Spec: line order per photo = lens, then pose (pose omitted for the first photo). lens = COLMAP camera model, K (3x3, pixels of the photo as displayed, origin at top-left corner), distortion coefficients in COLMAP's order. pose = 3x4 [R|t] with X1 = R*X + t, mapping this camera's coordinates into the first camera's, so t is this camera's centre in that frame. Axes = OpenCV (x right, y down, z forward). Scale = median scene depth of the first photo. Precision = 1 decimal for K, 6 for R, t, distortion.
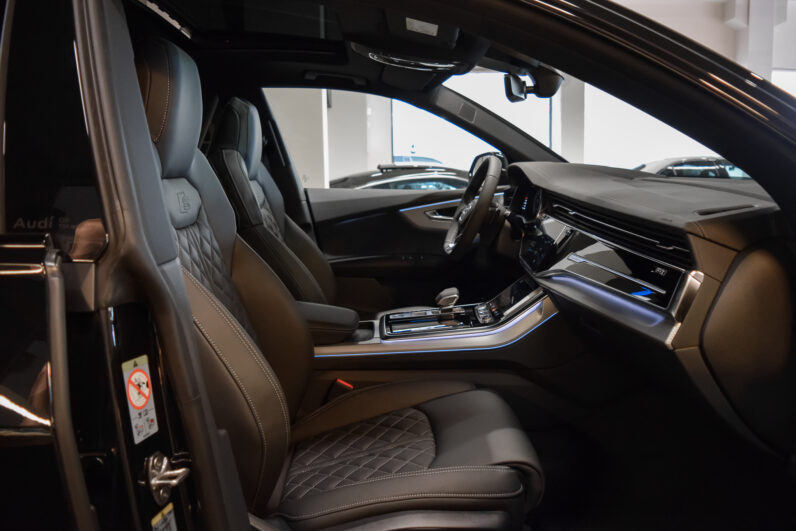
lens RADIAL K [[619.5, 0, 397.6], [0, 619.5, 261.3], [0, 0, 1]] dist [-0.098858, 0.019091]
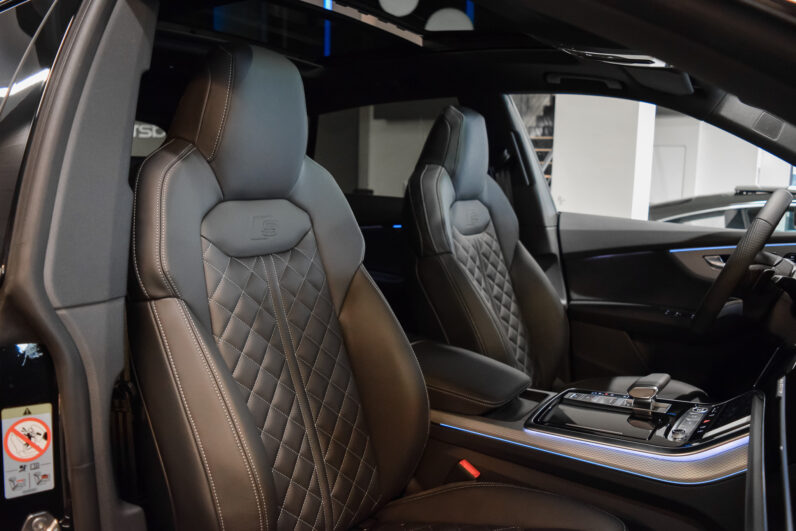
lens RADIAL K [[619.5, 0, 399.4], [0, 619.5, 267.8], [0, 0, 1]] dist [-0.098858, 0.019091]
pose [[0.816186, 0.124841, -0.564141, 0.202707], [-0.125347, 0.991384, 0.038039, -0.060478], [0.564029, 0.039666, 0.824802, 0.233011]]
